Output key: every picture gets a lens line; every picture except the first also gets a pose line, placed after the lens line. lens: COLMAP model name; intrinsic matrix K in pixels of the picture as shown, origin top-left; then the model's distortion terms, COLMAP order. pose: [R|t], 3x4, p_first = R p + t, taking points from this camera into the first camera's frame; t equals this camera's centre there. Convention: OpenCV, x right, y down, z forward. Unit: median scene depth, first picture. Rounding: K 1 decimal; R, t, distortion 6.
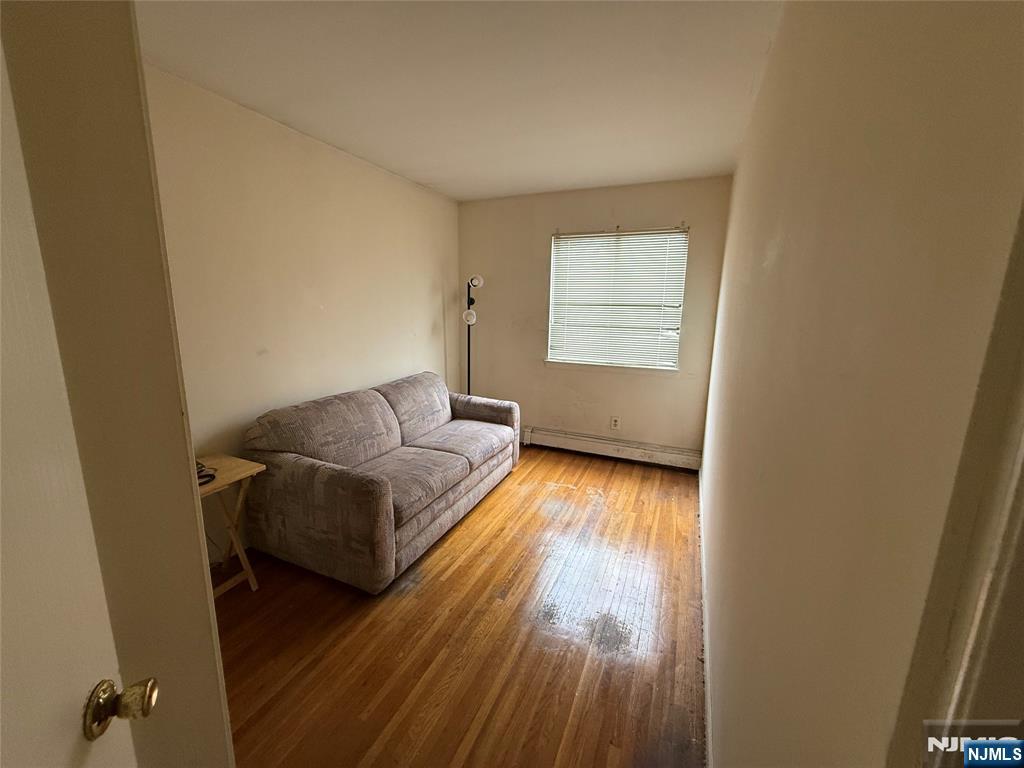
lens RADIAL K [[409.0, 0, 507.5], [0, 409.0, 382.0], [0, 0, 1]] dist [0.000683, -0.000025]
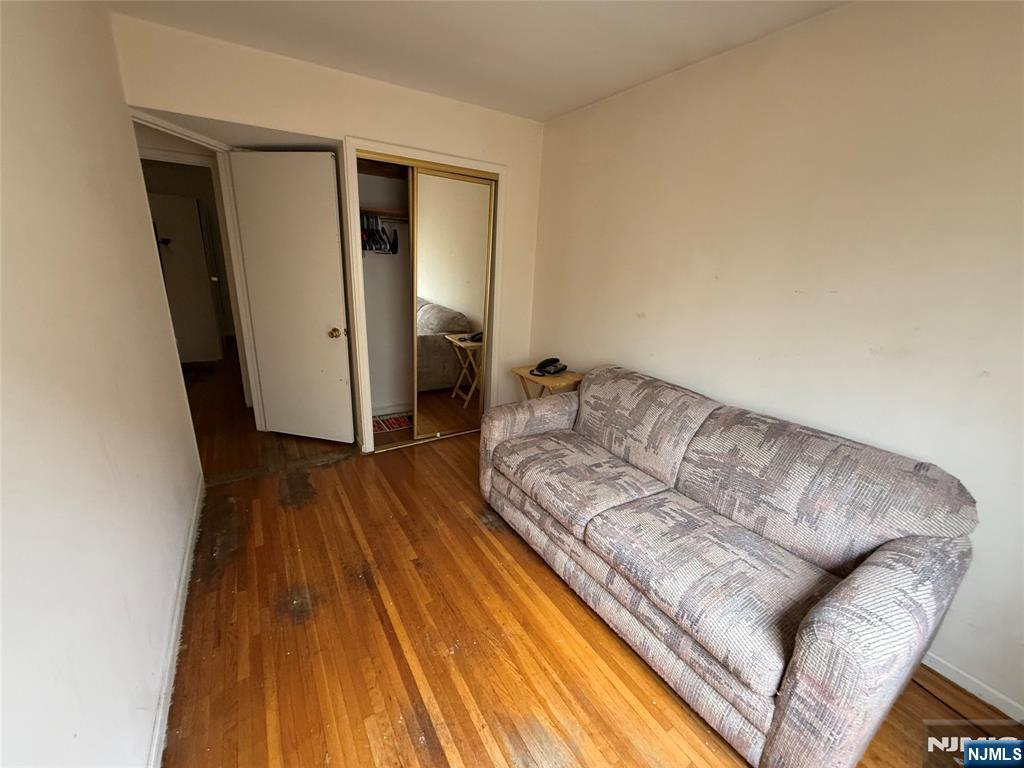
lens RADIAL K [[409.0, 0, 507.5], [0, 409.0, 382.0], [0, 0, 1]] dist [0.000683, -0.000025]
pose [[-0.551375, 0.202524, -0.809302, 0.456108], [-0.213777, 0.903397, 0.371716, -0.219428], [0.806403, 0.377965, -0.454816, 1.162401]]
